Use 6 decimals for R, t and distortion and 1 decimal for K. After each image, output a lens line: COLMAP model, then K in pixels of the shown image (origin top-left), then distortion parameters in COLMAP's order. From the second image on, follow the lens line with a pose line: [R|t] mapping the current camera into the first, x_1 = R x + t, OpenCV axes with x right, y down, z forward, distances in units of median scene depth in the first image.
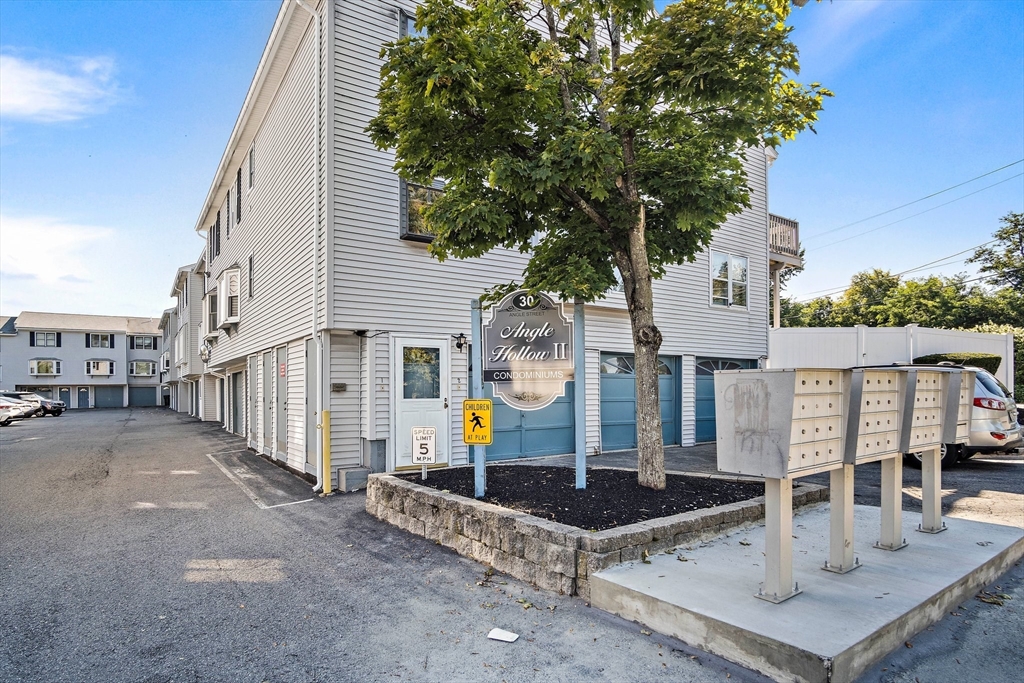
lens RADIAL K [[560.3, 0, 500.4], [0, 560.3, 394.2], [0, 0, 1]] dist [-0.034942, 0.007596]
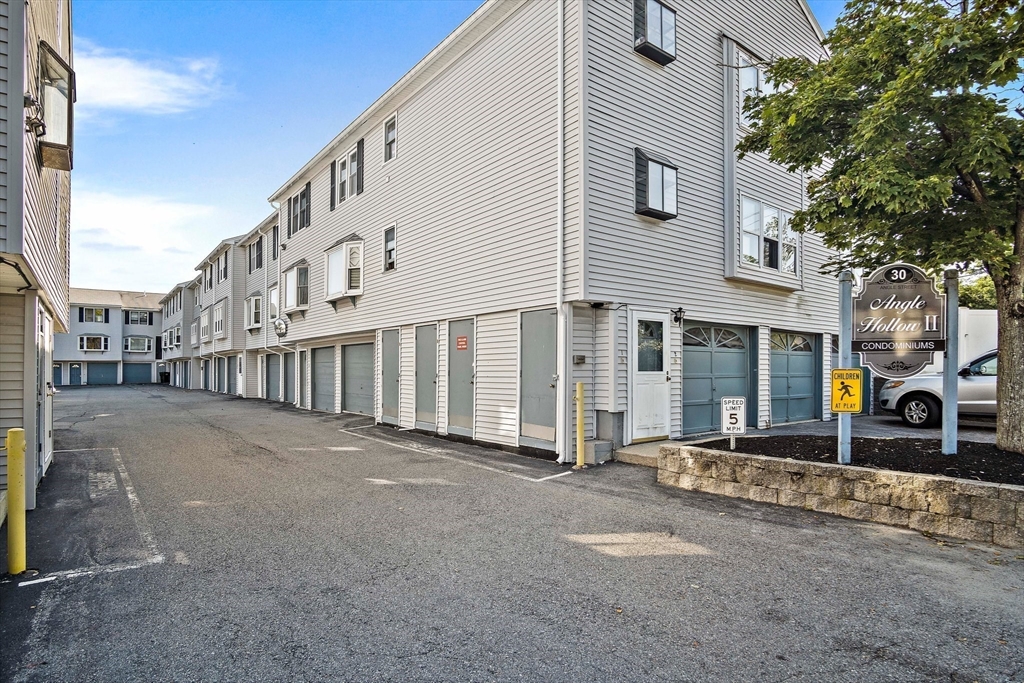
lens RADIAL K [[560.3, 0, 483.9], [0, 560.3, 364.5], [0, 0, 1]] dist [-0.034942, 0.007596]
pose [[0.998677, 0.004387, 0.051227, -0.512543], [-0.003562, 0.999863, -0.016184, 0.013460], [-0.051291, 0.015981, 0.998556, 0.011084]]
